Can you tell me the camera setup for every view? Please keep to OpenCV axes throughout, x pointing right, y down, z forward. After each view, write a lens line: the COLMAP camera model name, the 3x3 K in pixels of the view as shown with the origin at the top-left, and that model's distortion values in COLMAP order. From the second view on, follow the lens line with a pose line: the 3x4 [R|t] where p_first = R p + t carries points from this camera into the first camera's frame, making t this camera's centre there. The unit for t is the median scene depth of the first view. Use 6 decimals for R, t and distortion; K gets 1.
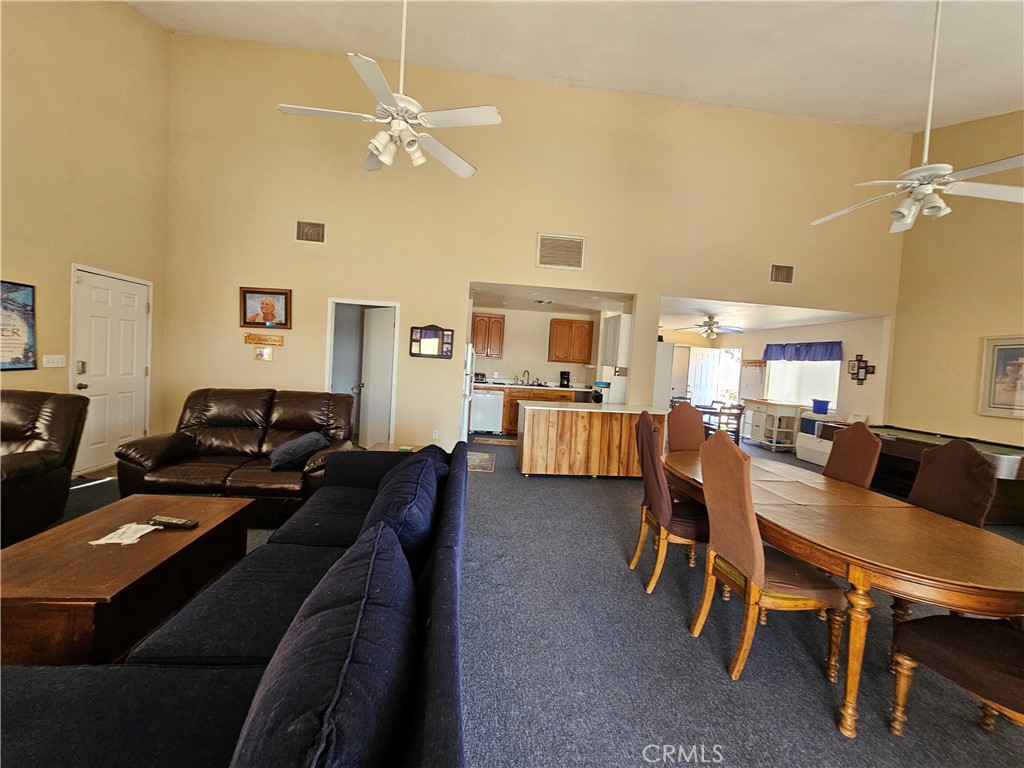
lens RADIAL K [[416.3, 0, 512.0], [0, 416.3, 384.0], [0, 0, 1]] dist [-0.000008, 0.000062]
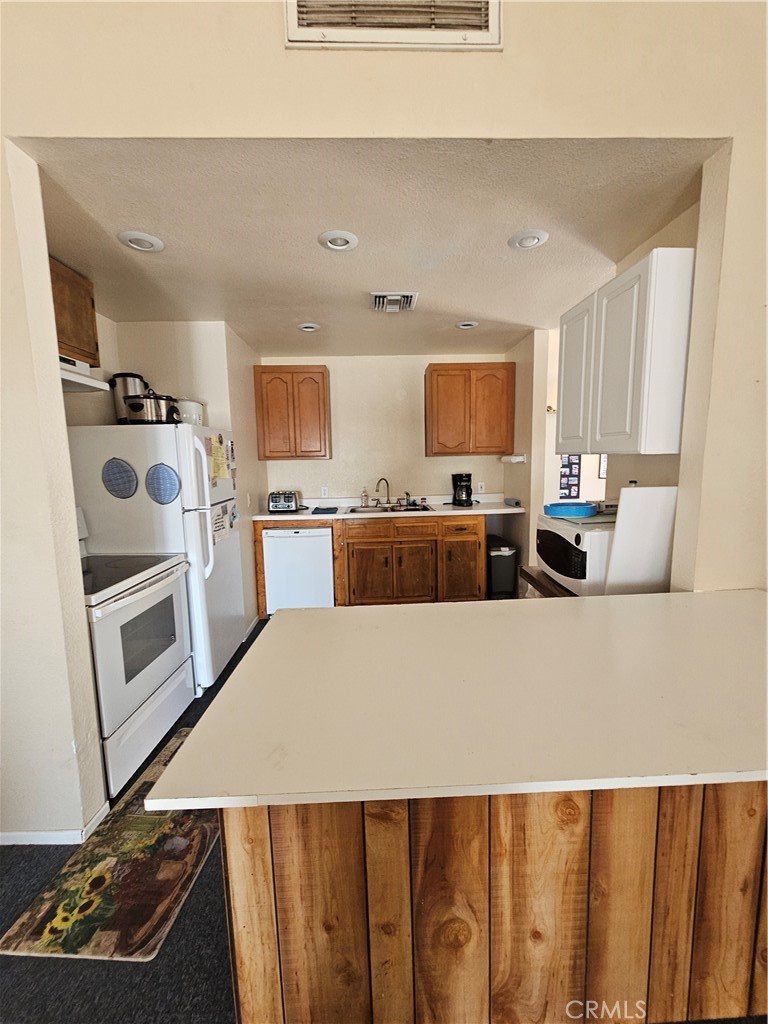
lens RADIAL K [[416.3, 0, 384.0], [0, 416.3, 512.0], [0, 0, 1]] dist [-0.000008, 0.000062]
pose [[0.993946, -0.073565, -0.081606, 0.075714], [0.078993, 0.994727, 0.065408, -0.025157], [0.076364, -0.071458, 0.994516, 0.516521]]
